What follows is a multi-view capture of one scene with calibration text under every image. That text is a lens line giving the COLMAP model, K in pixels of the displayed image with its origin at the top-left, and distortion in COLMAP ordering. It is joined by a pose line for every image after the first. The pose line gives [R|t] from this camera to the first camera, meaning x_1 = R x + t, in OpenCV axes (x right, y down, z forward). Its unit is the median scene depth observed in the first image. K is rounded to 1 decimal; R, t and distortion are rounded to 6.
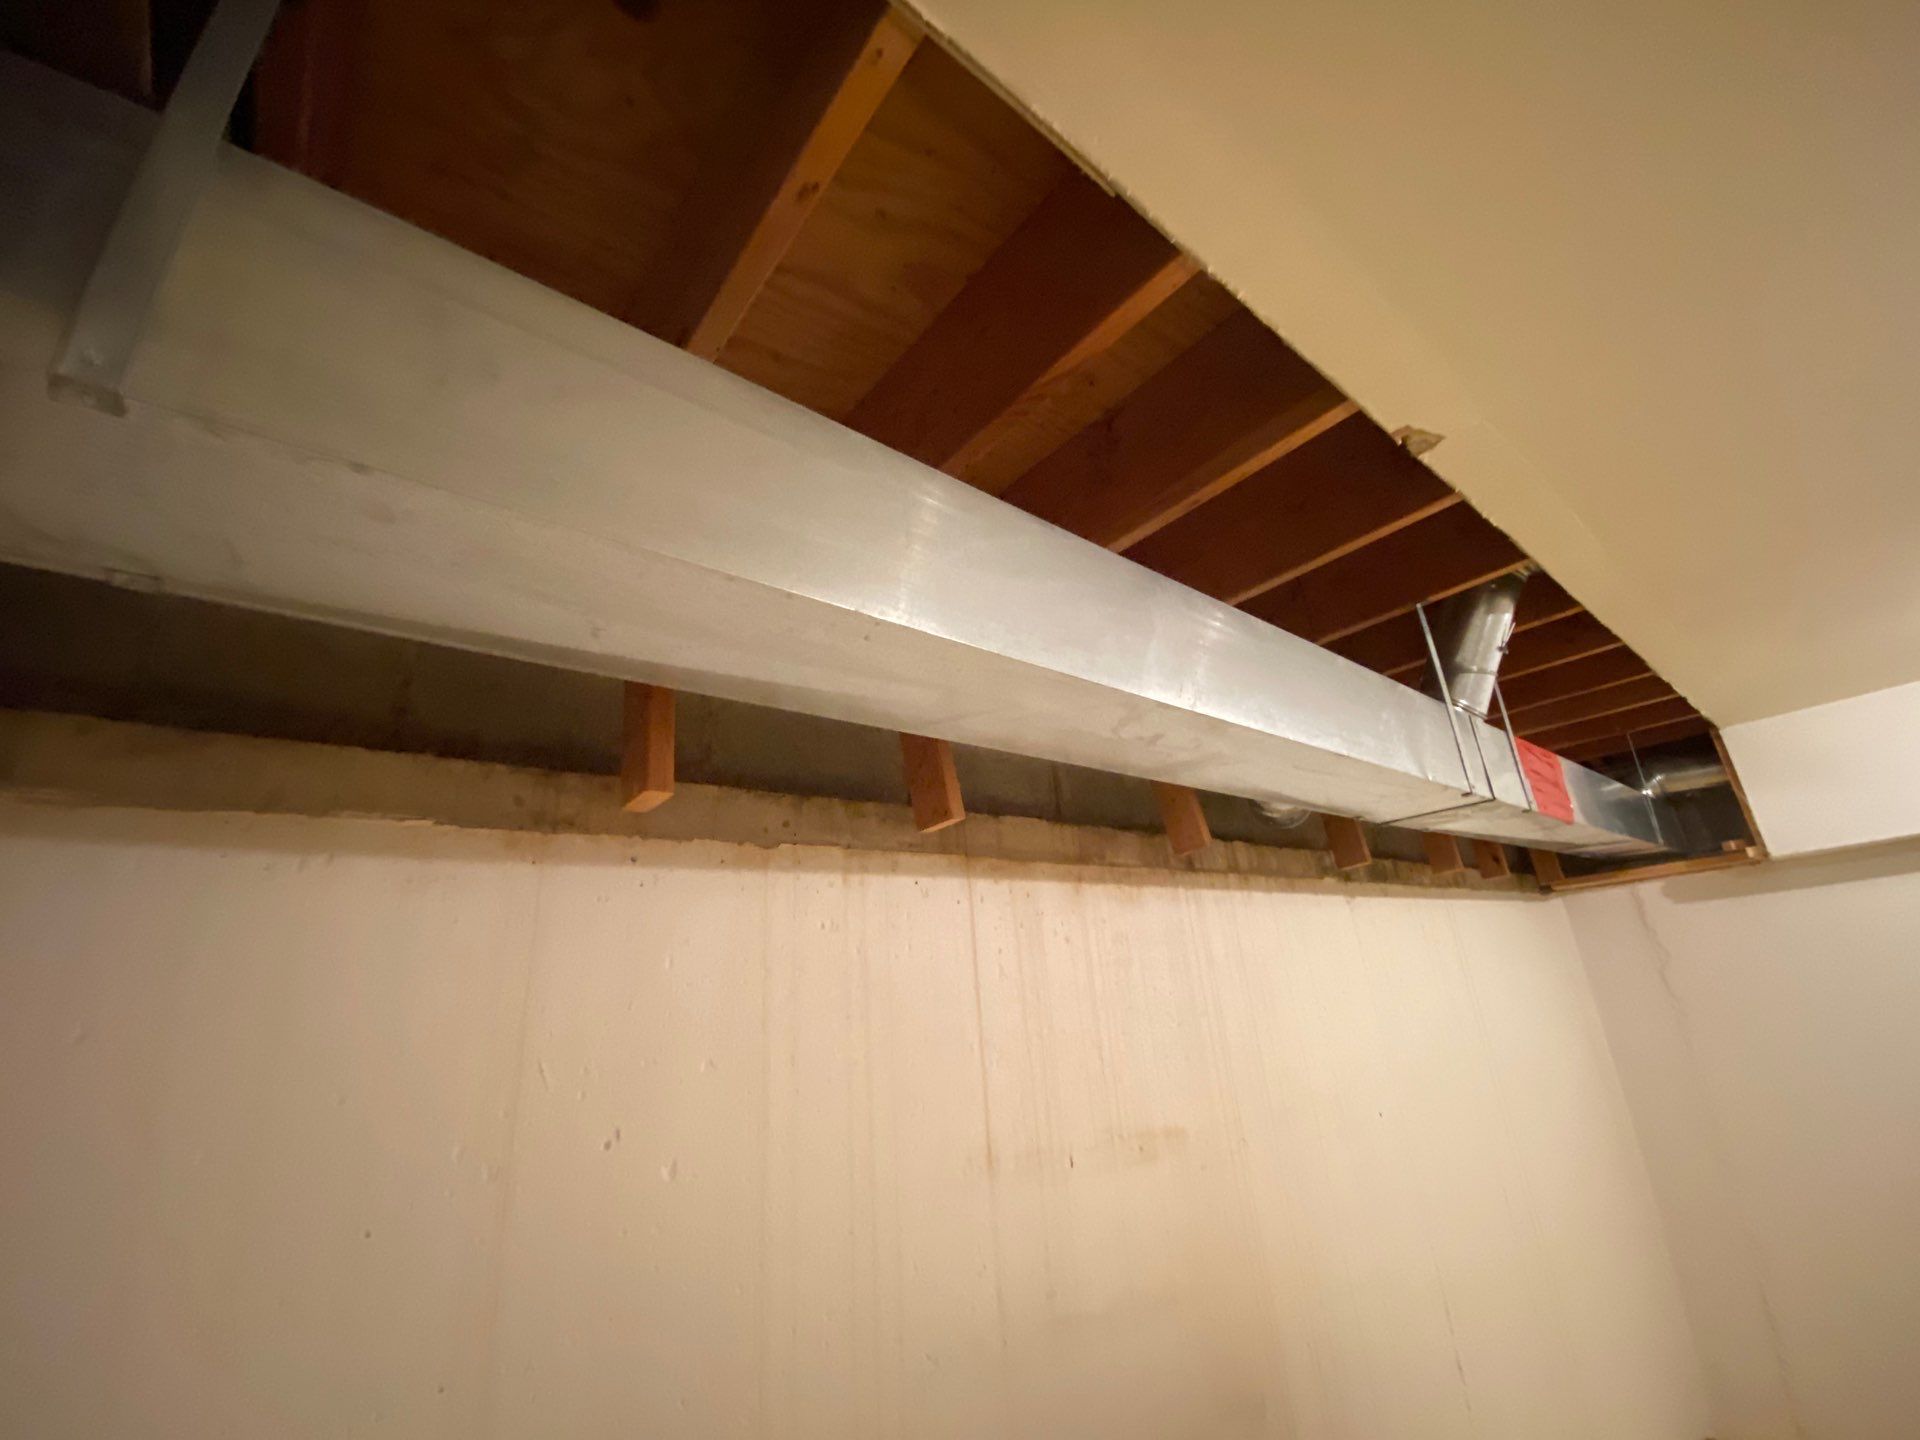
lens RADIAL K [[773.0, 0, 967.7], [0, 773.0, 694.3], [0, 0, 1]] dist [0.003375, 0.000727]
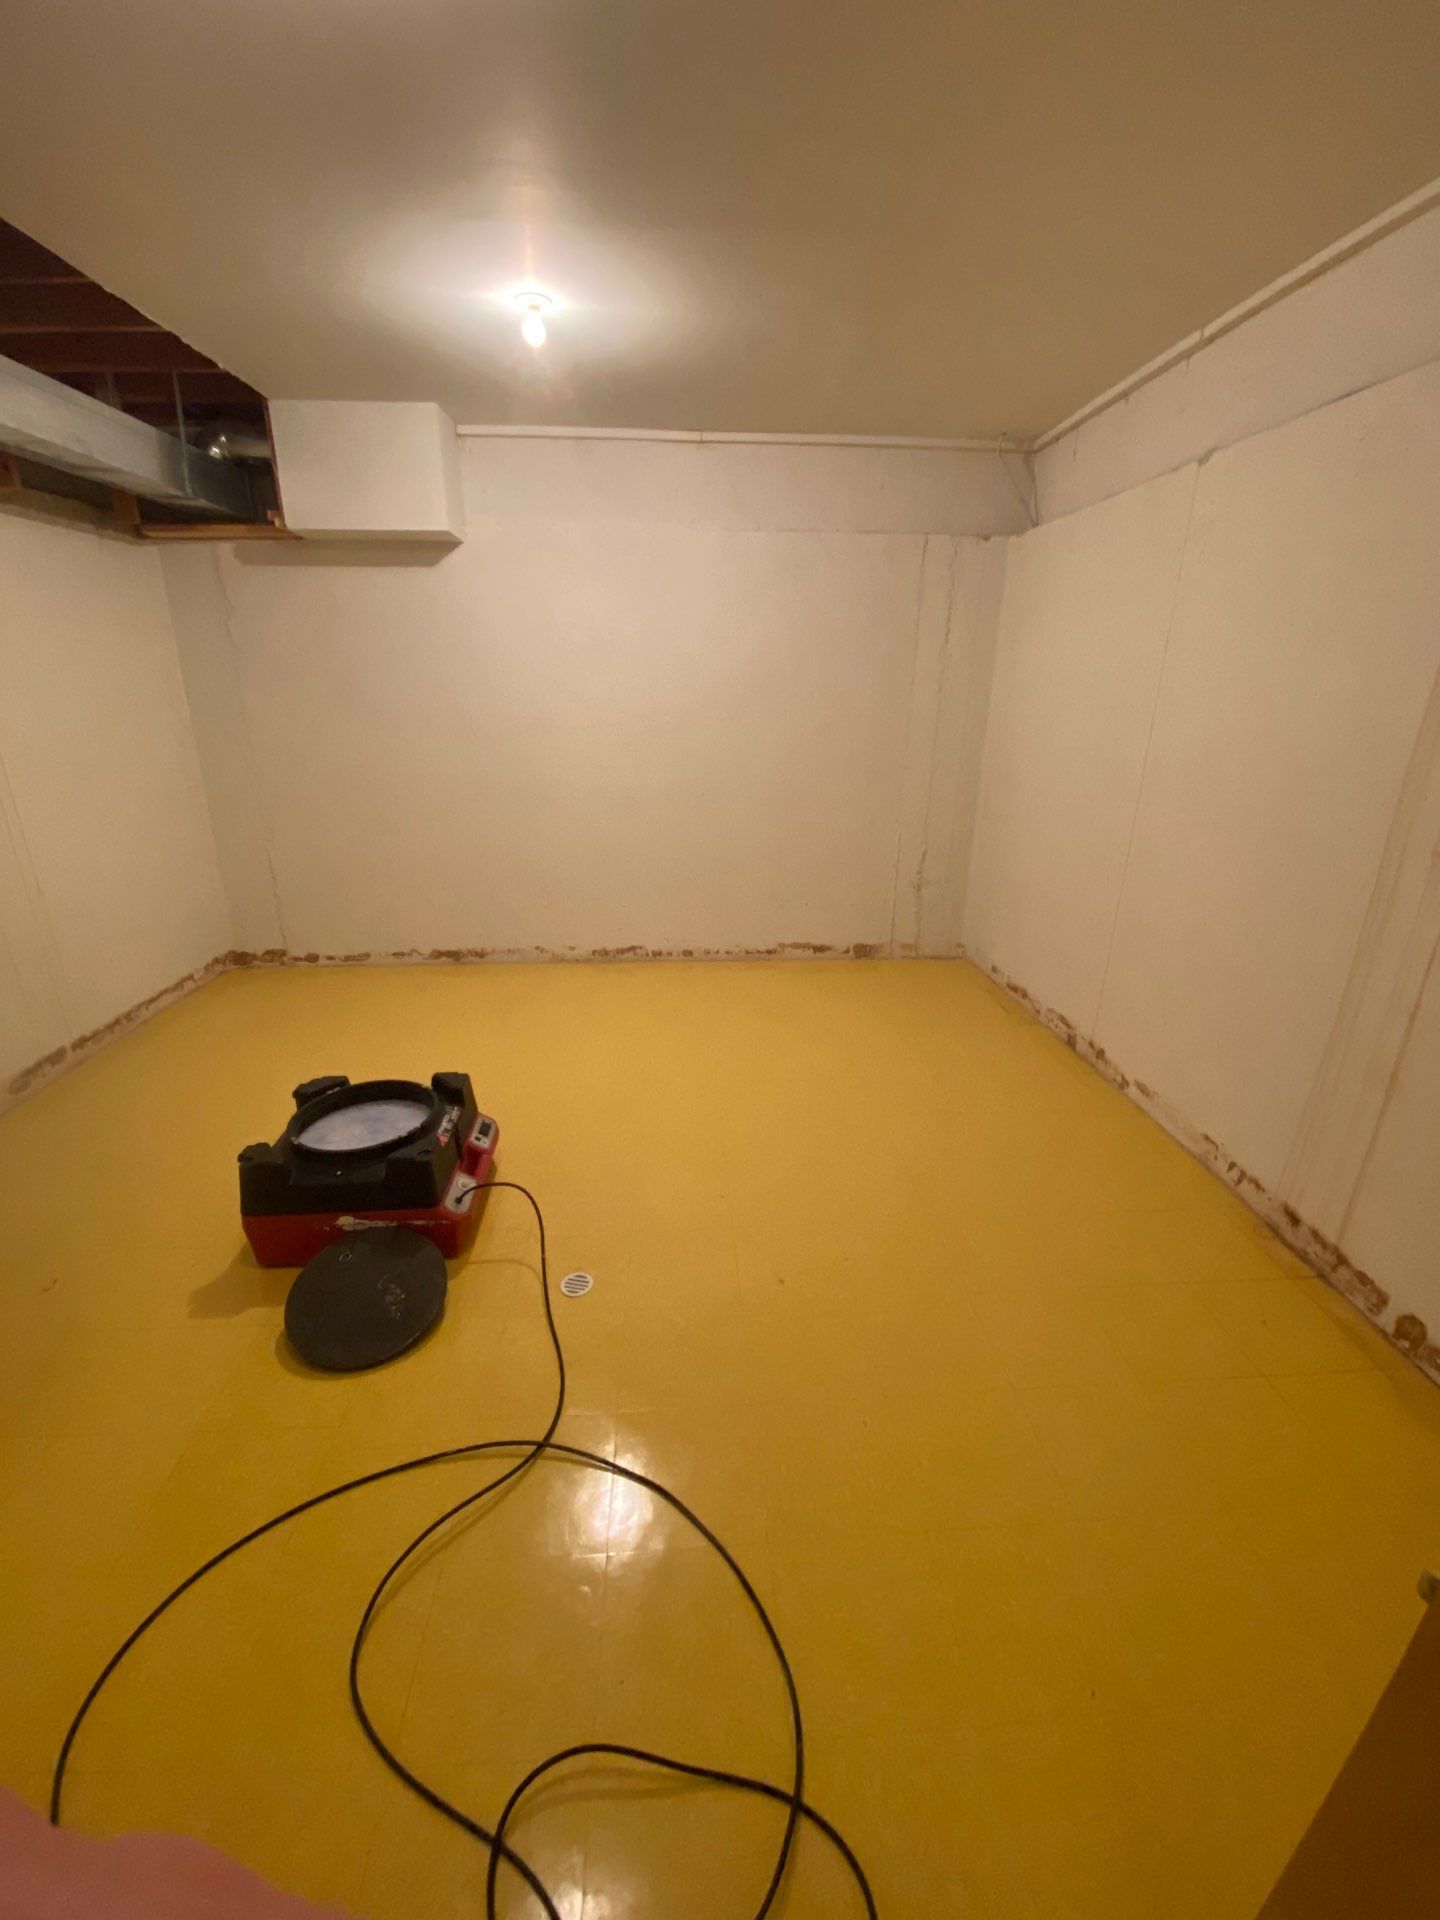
lens RADIAL K [[784.7, 0, 741.4], [0, 784.7, 960.7], [0, 0, 1]] dist [-0.012433, -0.004410]
pose [[0.573628, -0.192618, 0.796146, 0.532898], [-0.347971, 0.822592, 0.449732, -0.044725], [-0.741530, -0.535015, 0.404836, -0.600009]]
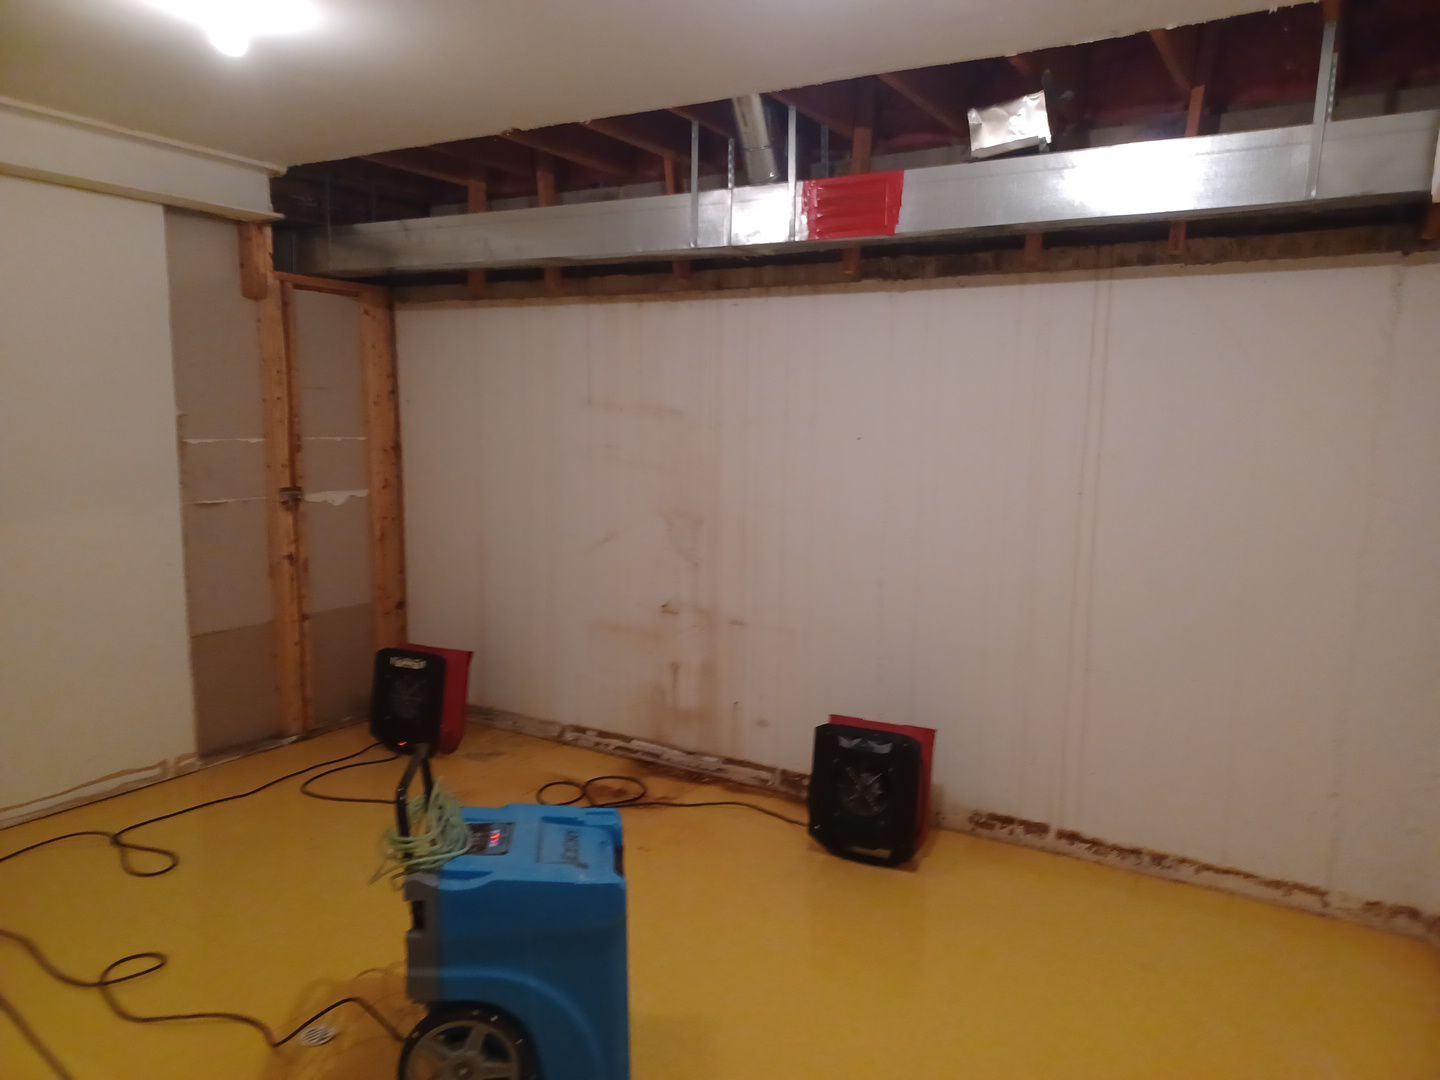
lens RADIAL K [[1038.0, 0, 738.4], [0, 1038.0, 546.6], [0, 0, 1]] dist [0.060543, -0.049550]
pose [[0.336859, 0.208249, -0.918237, 2.637407], [0.303803, 0.899033, 0.315345, 0.019454], [0.891196, -0.385190, 0.239581, 0.239917]]
